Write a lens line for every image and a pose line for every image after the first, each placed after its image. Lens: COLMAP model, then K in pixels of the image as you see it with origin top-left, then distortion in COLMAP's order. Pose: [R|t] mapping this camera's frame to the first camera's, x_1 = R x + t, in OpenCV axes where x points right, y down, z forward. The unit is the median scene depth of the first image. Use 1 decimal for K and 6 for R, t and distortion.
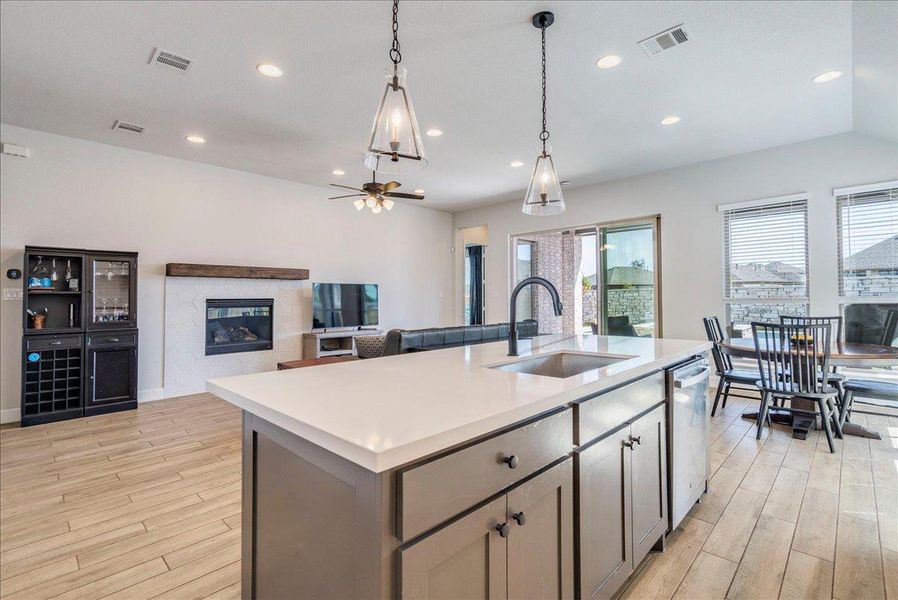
lens RADIAL K [[415.2, 0, 445.9], [0, 415.2, 287.9], [0, 0, 1]] dist [-0.002278, 0.000100]
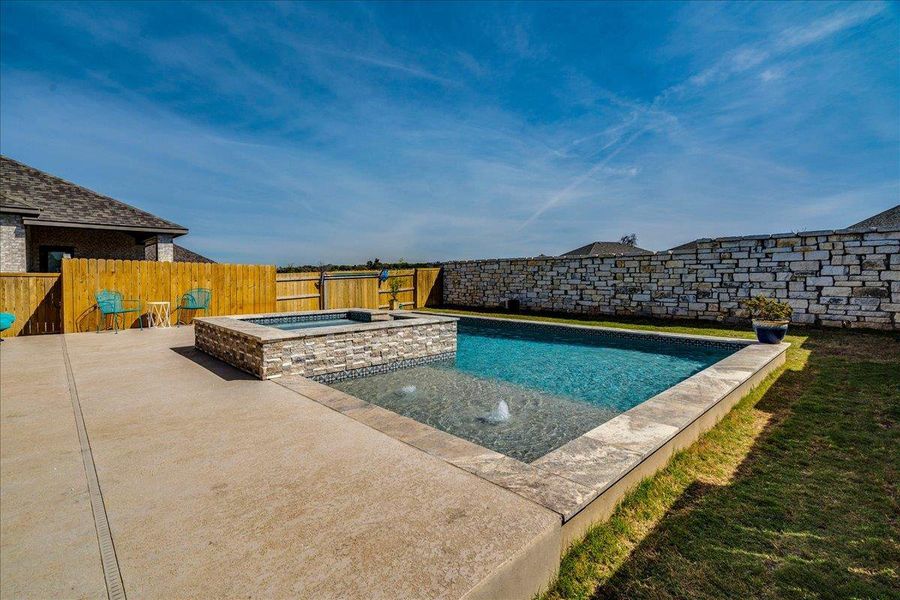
lens RADIAL K [[418.7, 0, 451.4], [0, 418.7, 306.4], [0, 0, 1]] dist [-0.001693, -0.000071]
pose [[0.999813, 0.005915, -0.018405, 0.477526], [-0.004176, 0.995645, 0.093131, 0.019676], [0.018876, -0.093036, 0.995484, 0.323597]]
